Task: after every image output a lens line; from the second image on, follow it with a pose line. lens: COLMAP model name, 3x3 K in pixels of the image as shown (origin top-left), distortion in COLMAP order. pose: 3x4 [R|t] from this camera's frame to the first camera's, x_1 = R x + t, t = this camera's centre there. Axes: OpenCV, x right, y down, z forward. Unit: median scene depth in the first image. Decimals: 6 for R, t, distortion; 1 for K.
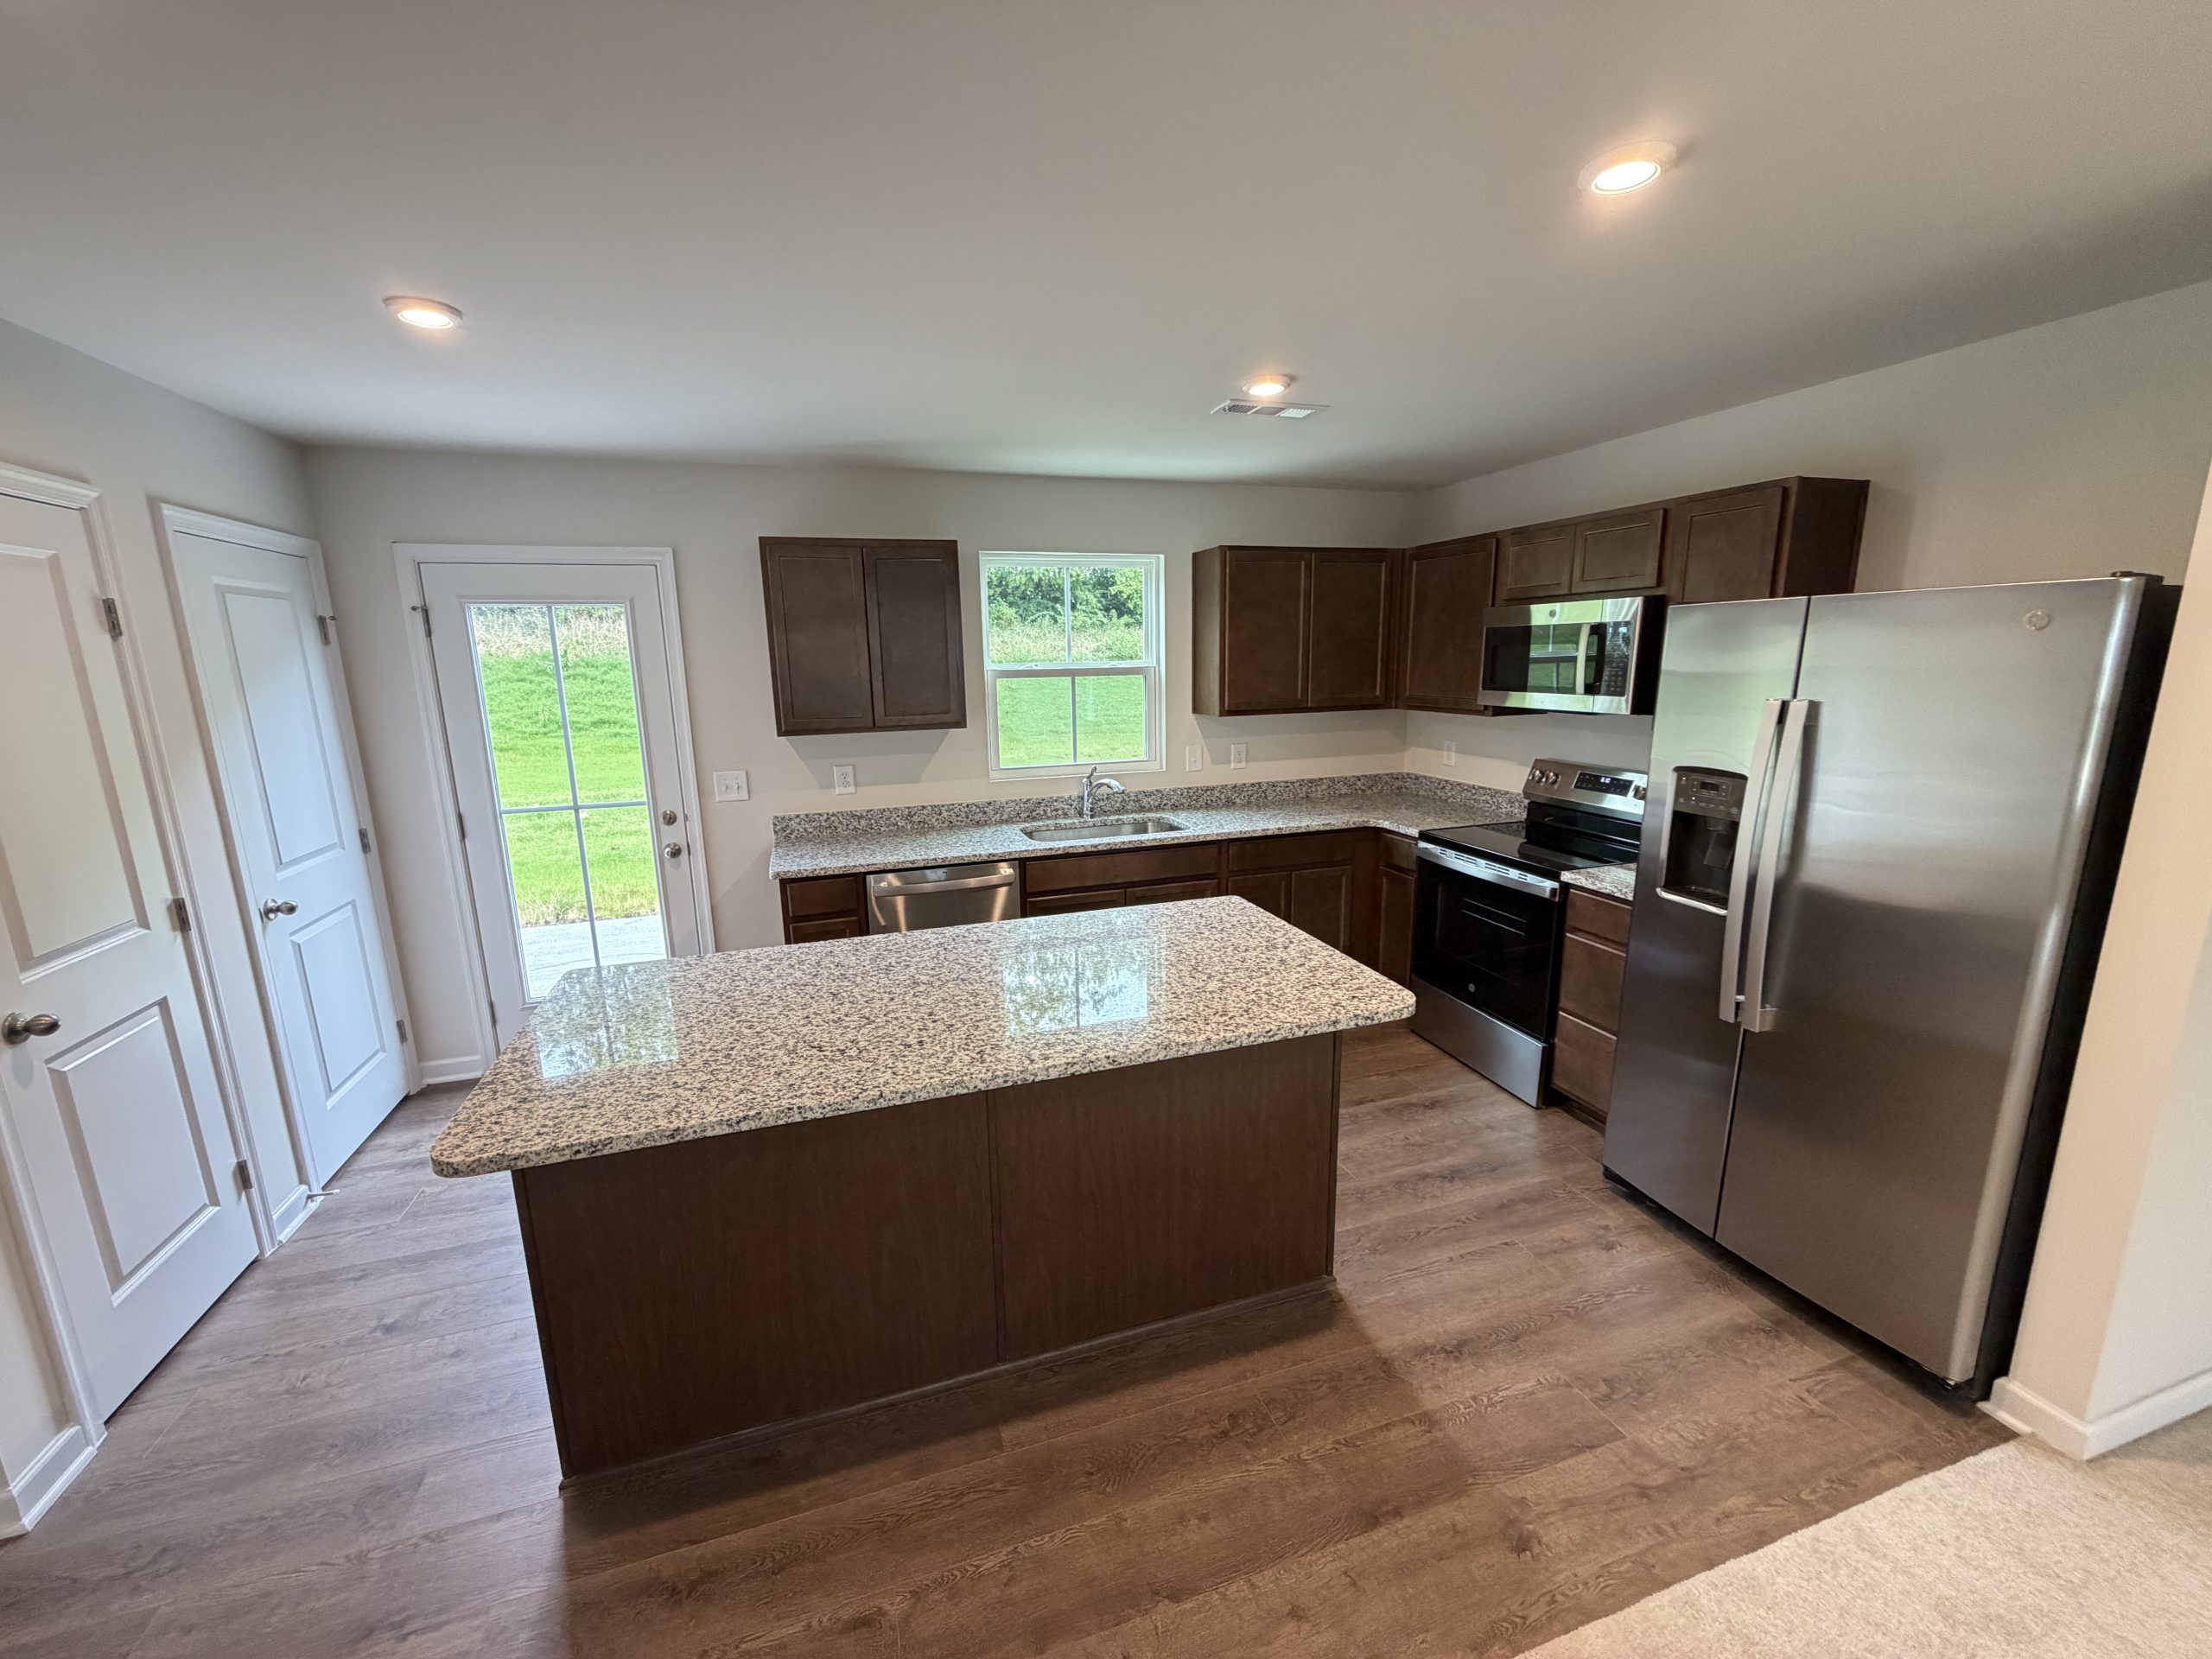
lens RADIAL K [[882.3, 0, 1096.7], [0, 882.3, 837.4], [0, 0, 1]] dist [0.000771, -0.000189]
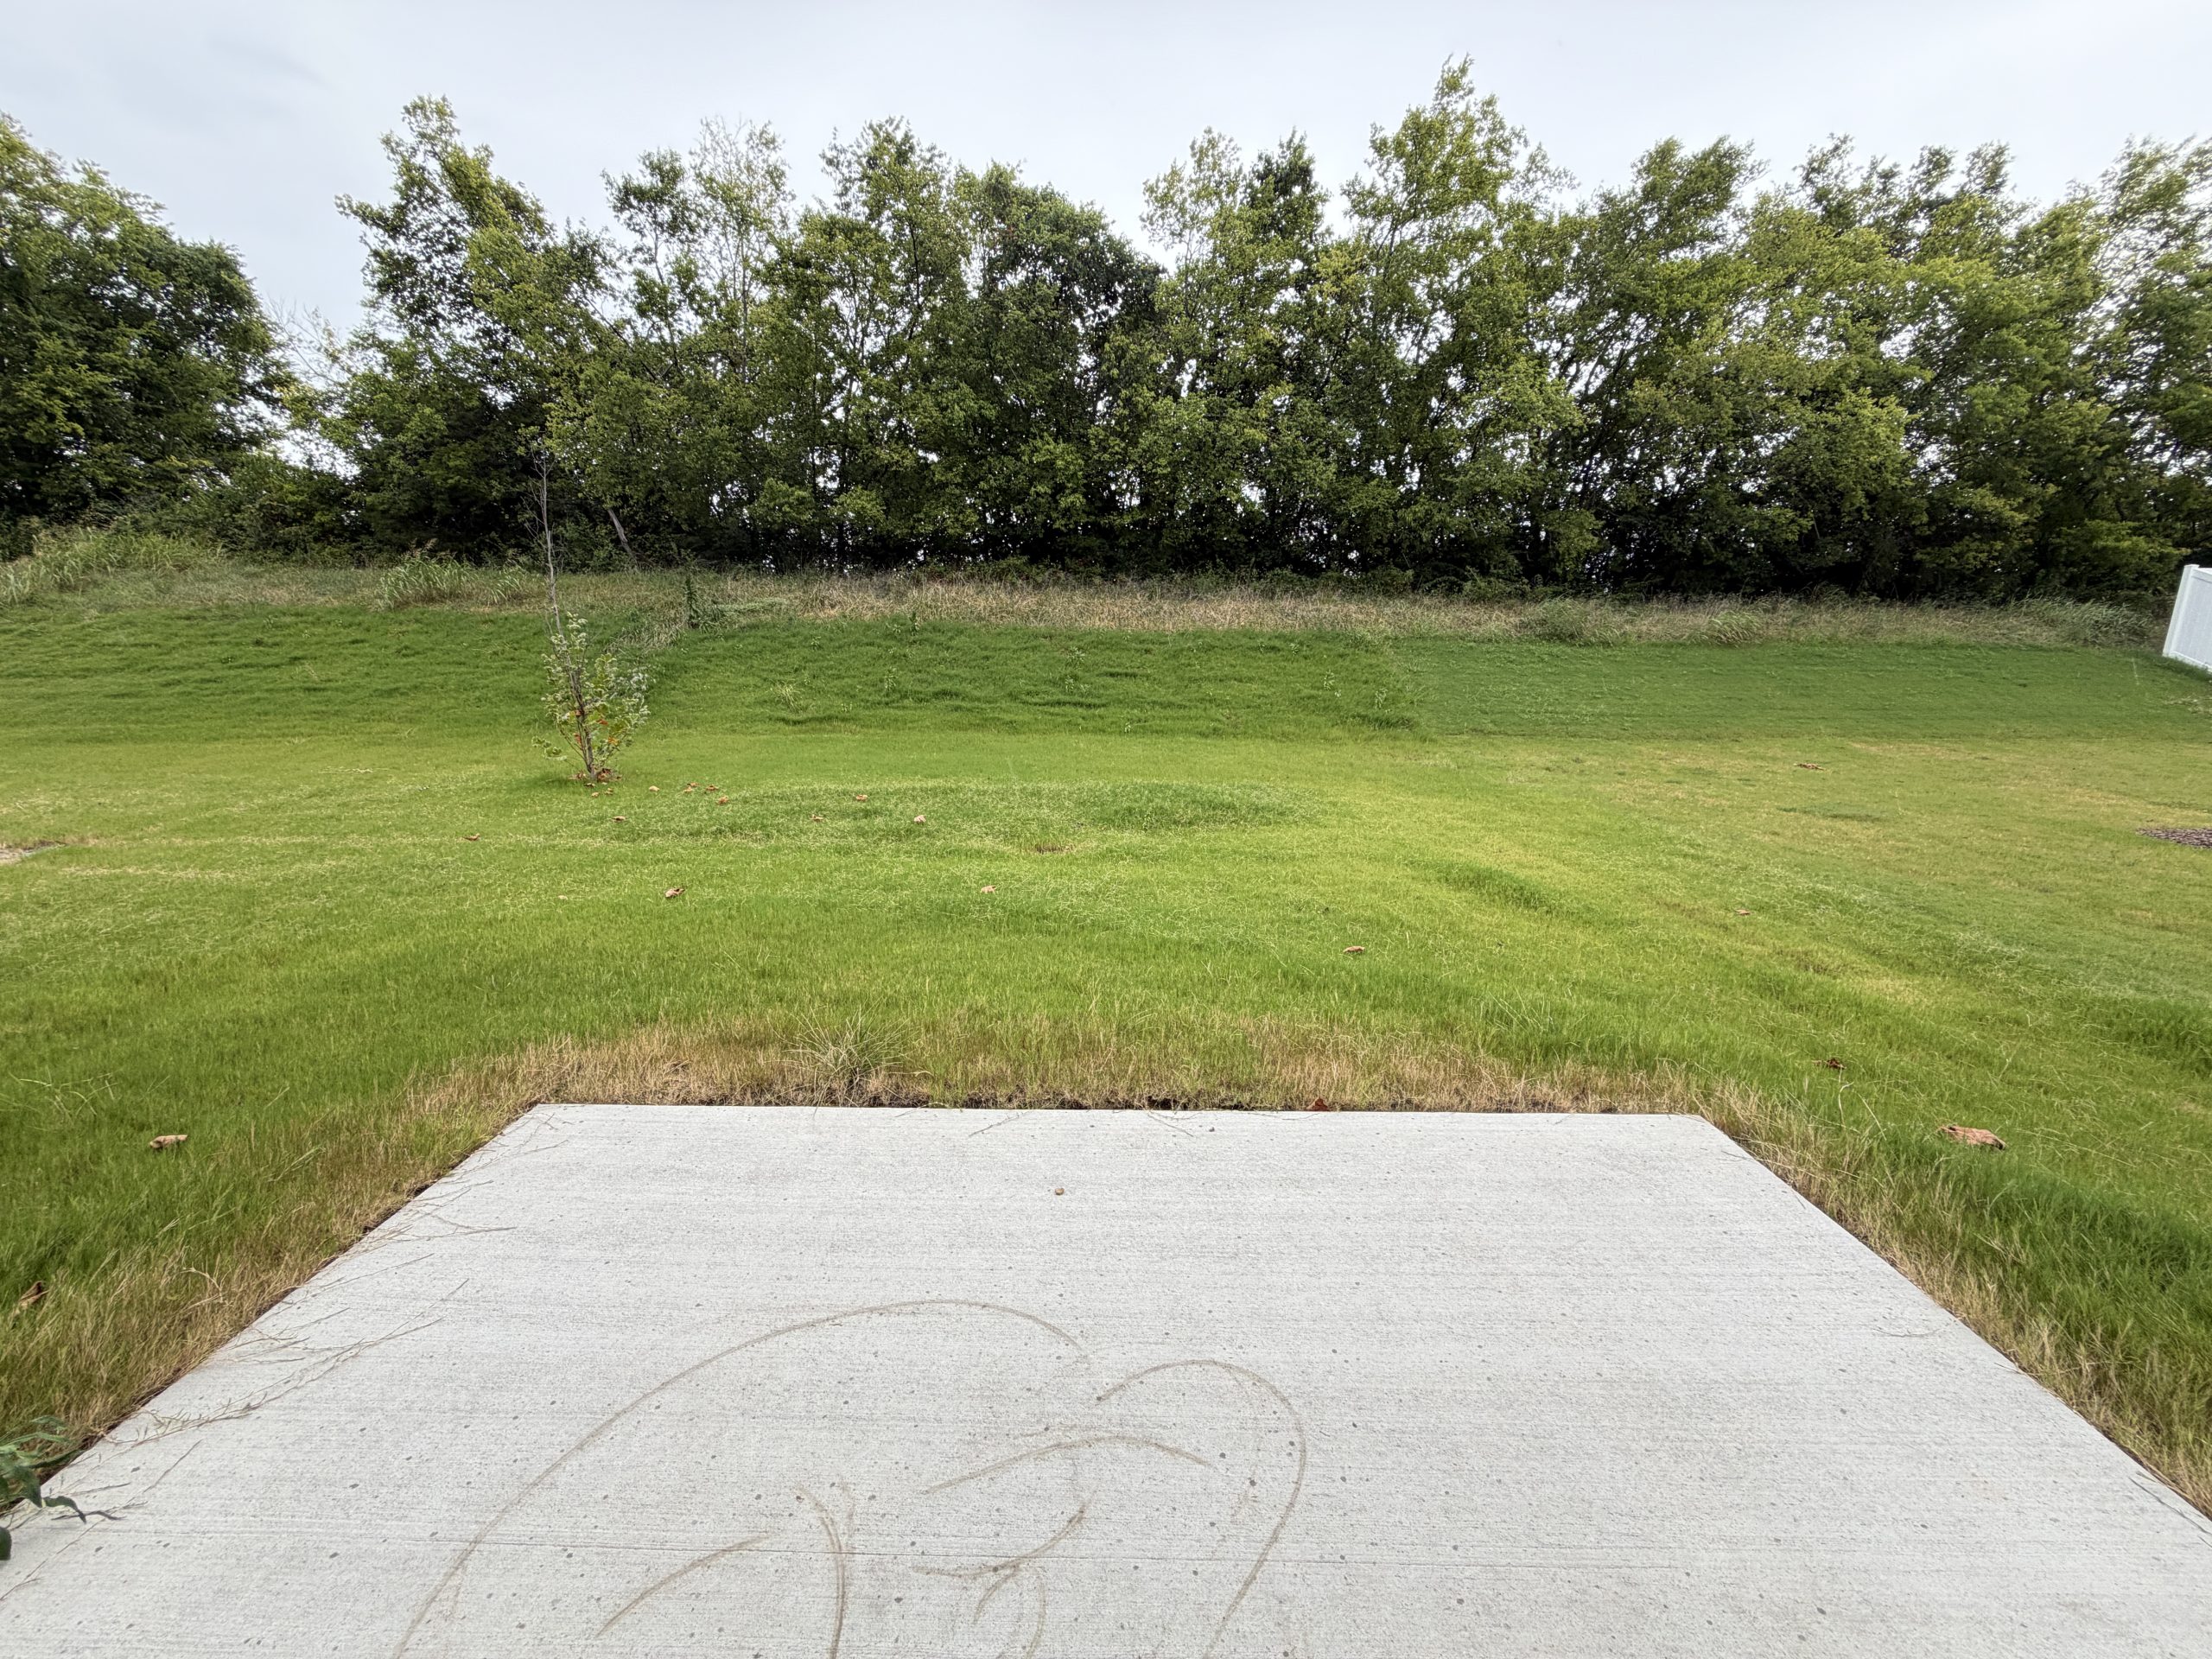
lens RADIAL K [[882.3, 0, 1097.6], [0, 882.3, 832.3], [0, 0, 1]] dist [0.000771, -0.000189]
pose [[0.944338, 0.091607, -0.315966, -0.533458], [-0.087193, 0.995795, 0.028112, -0.131175], [0.317213, 0.001003, 0.948354, 0.910263]]
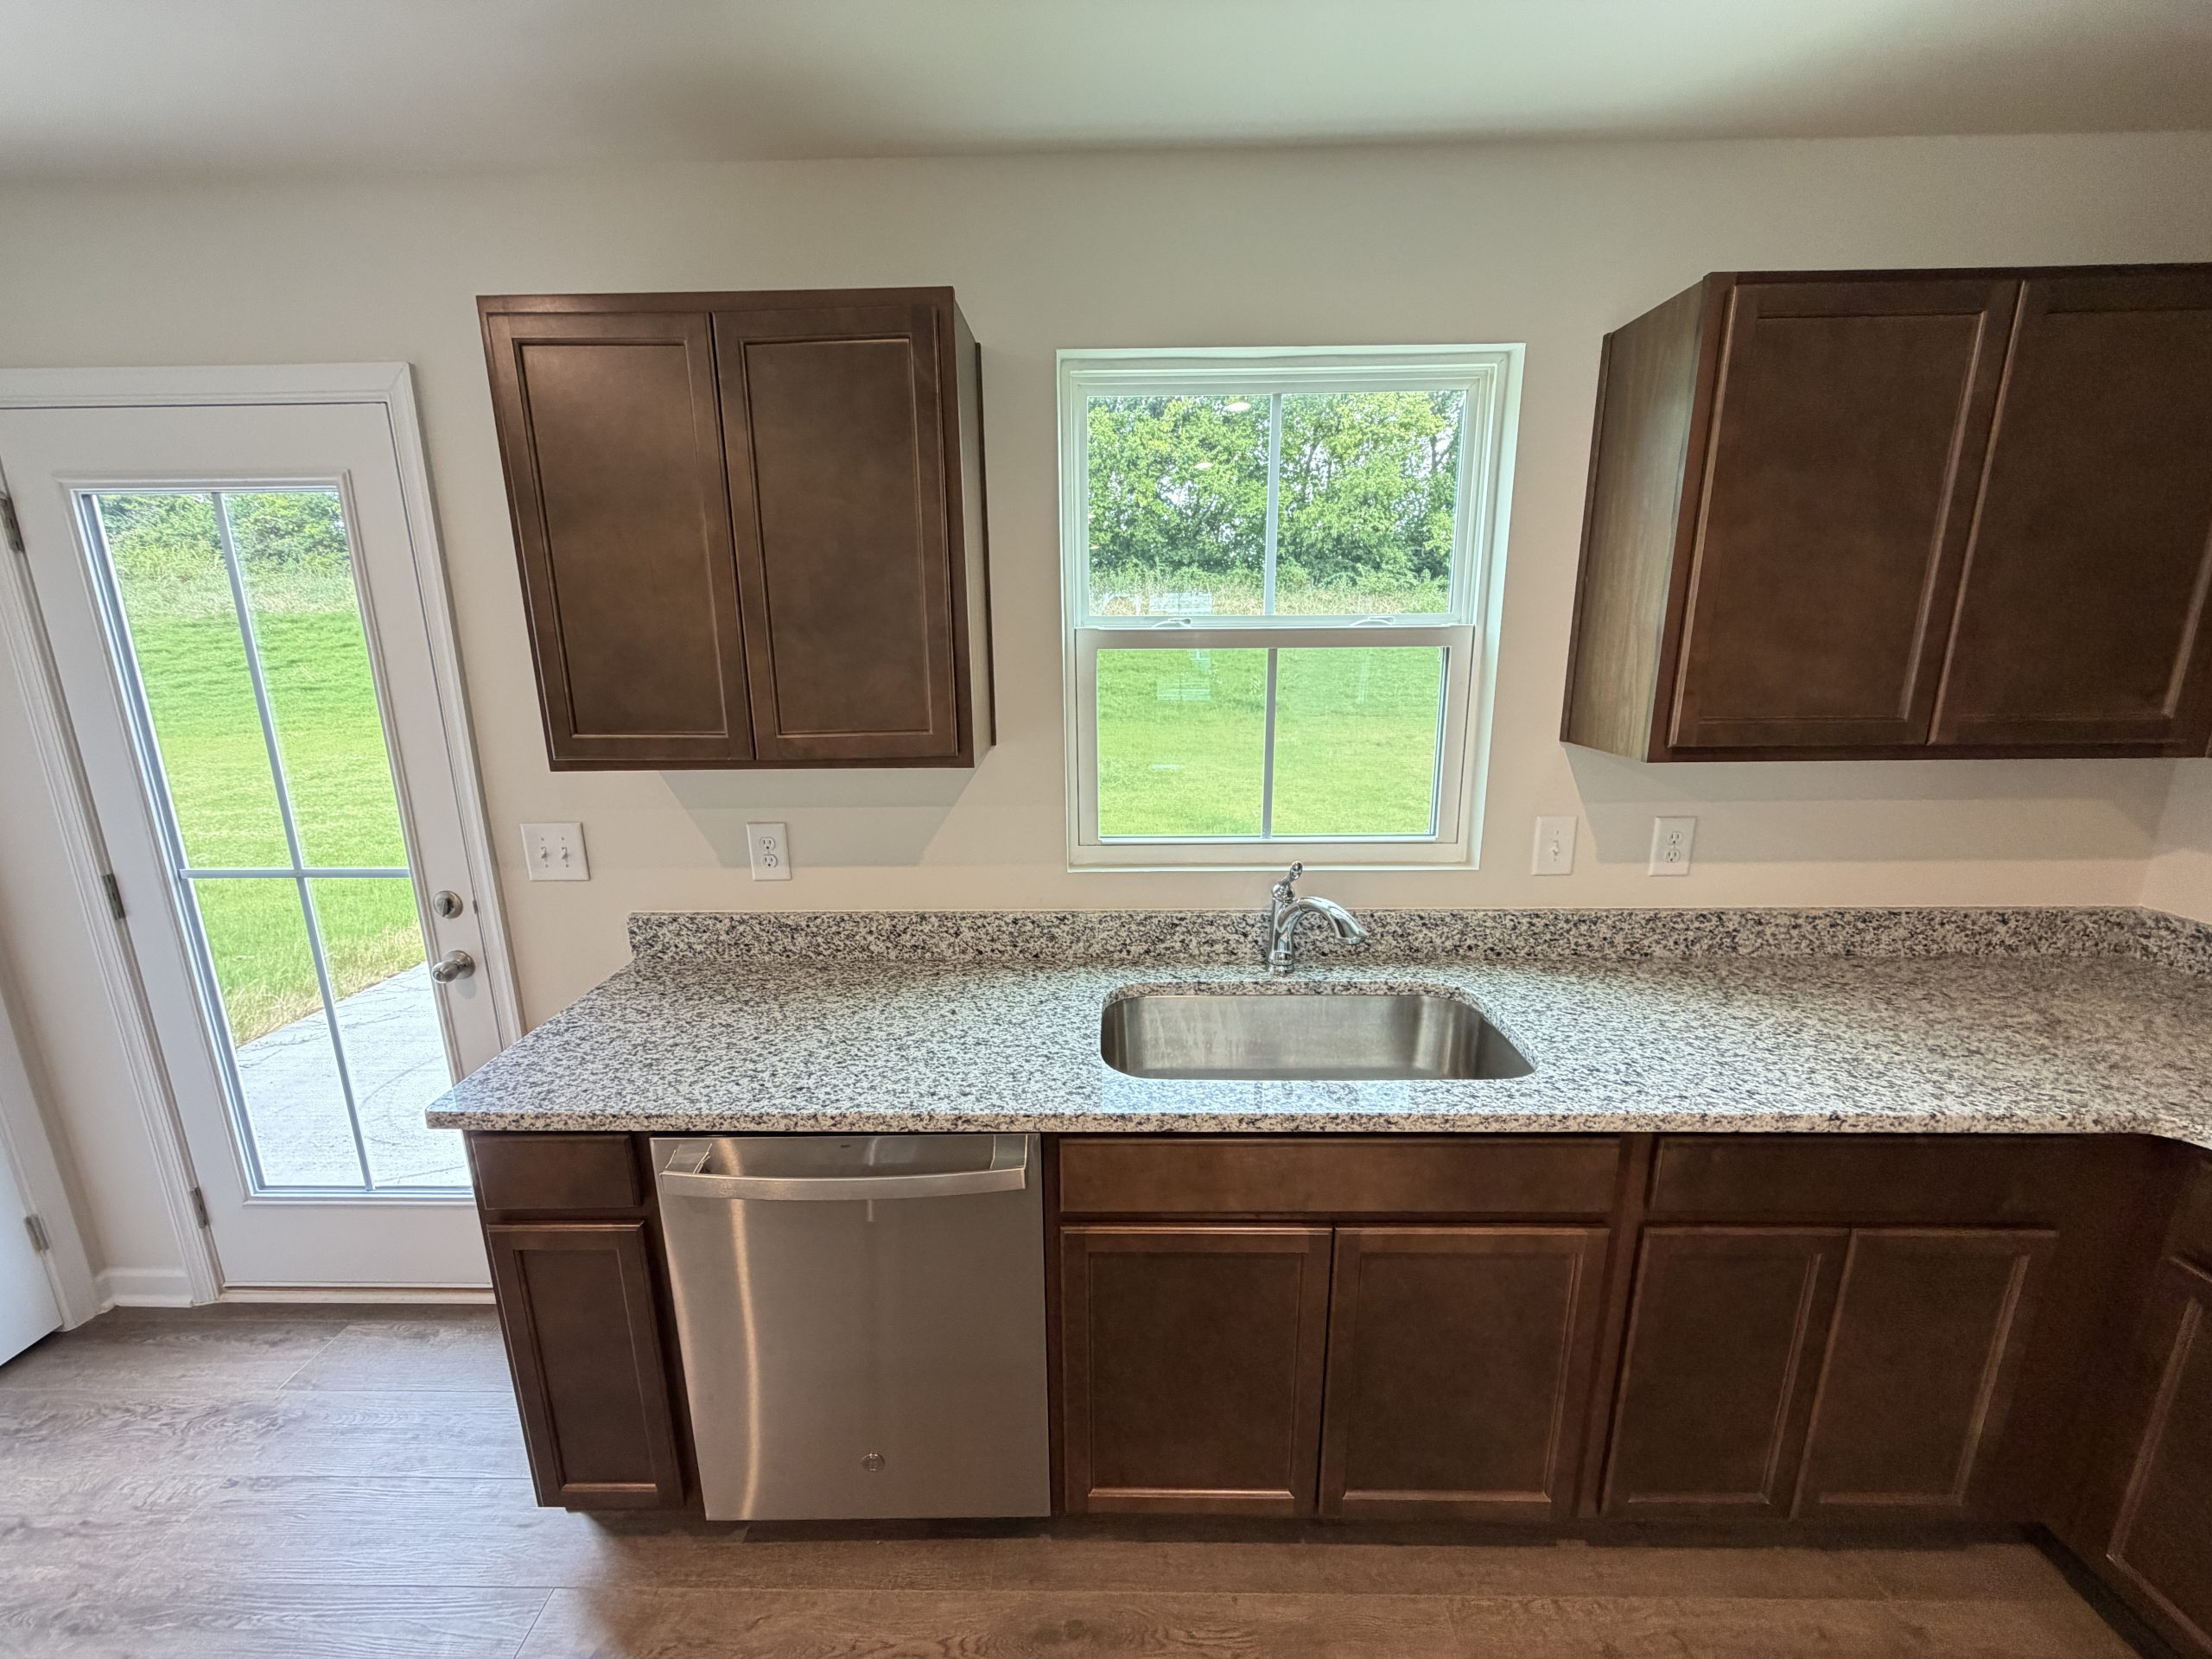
lens RADIAL K [[882.3, 0, 1099.8], [0, 882.3, 833.4], [0, 0, 1]] dist [0.000771, -0.000189]
pose [[0.947003, 0.082841, -0.310358, 0.037187], [-0.073613, 0.996429, 0.041351, -0.103421], [0.312676, -0.016314, 0.949720, 0.564100]]
